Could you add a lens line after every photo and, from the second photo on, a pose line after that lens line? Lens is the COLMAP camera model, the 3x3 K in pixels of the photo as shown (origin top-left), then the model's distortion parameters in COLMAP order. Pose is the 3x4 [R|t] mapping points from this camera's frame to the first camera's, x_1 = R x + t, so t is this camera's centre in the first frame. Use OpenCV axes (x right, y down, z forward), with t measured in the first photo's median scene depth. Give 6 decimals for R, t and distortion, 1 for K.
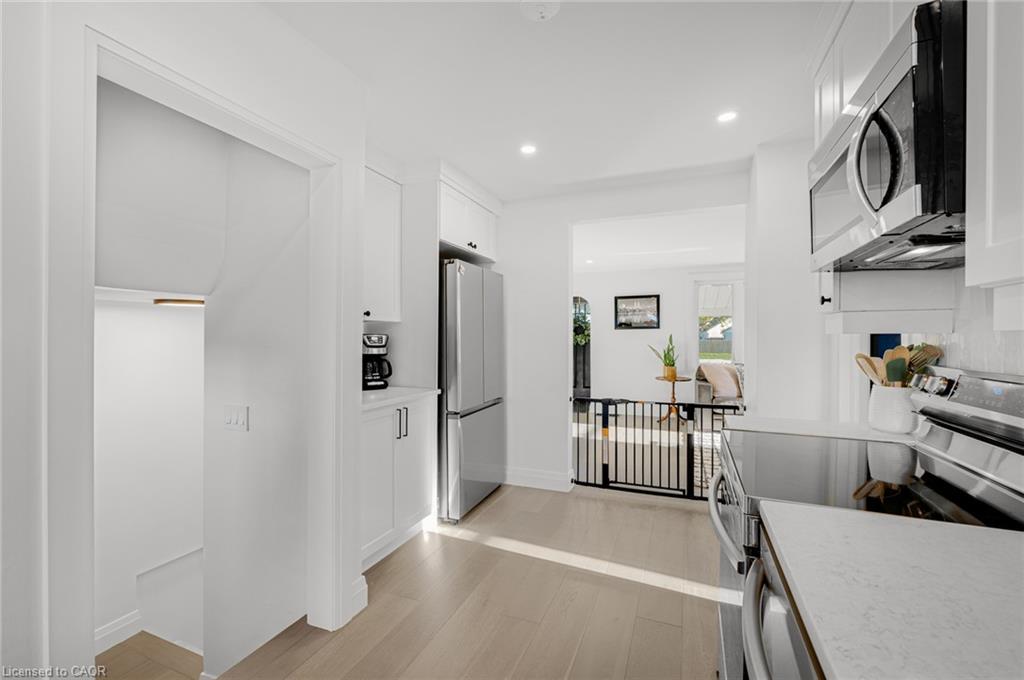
lens RADIAL K [[419.7, 0, 515.4], [0, 419.7, 339.2], [0, 0, 1]] dist [-0.000193, -0.000023]
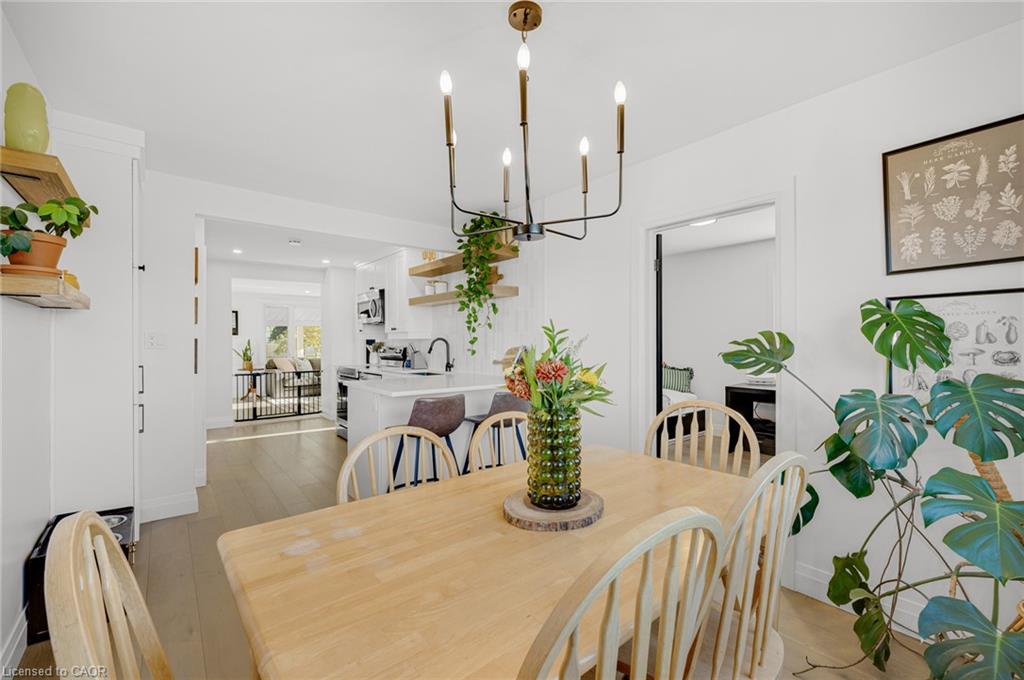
lens RADIAL K [[419.7, 0, 511.8], [0, 419.7, 342.0], [0, 0, 1]] dist [-0.000193, -0.000023]
pose [[0.467431, -0.006594, 0.884005, -1.004337], [0.008826, 0.999957, 0.002792, 0.005849], [-0.883986, 0.006497, 0.467469, -1.007218]]
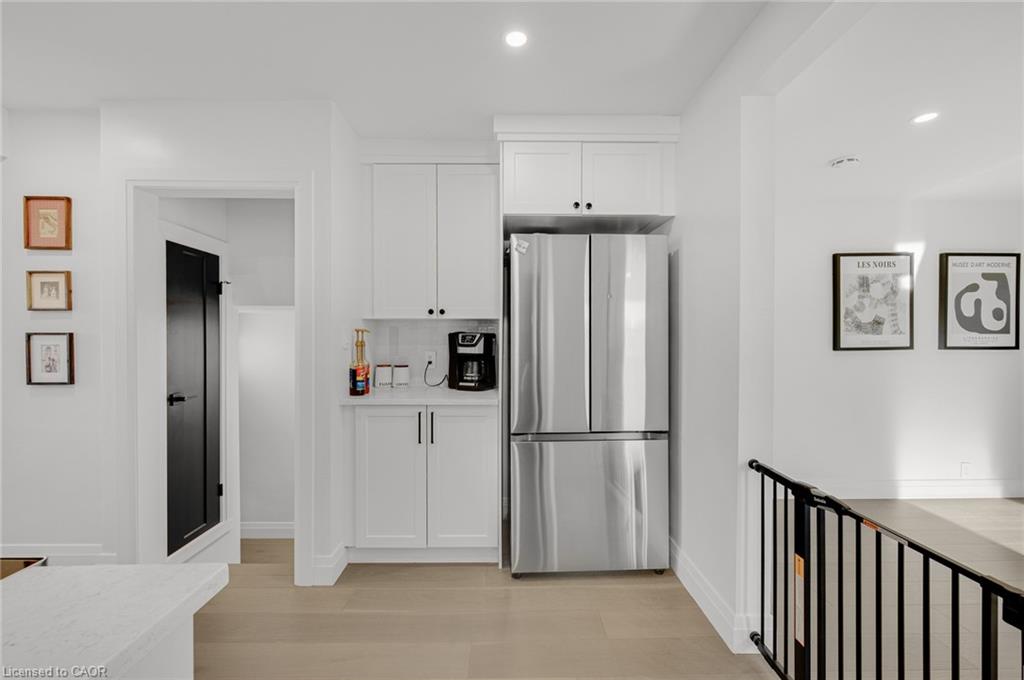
lens RADIAL K [[419.7, 0, 512.1], [0, 419.7, 337.6], [0, 0, 1]] dist [-0.000193, -0.000023]
pose [[0.398700, 0.000178, -0.917081, 0.485761], [-0.000555, 1.000000, -0.000047, -0.000021], [0.917081, 0.000528, 0.398700, 0.591505]]
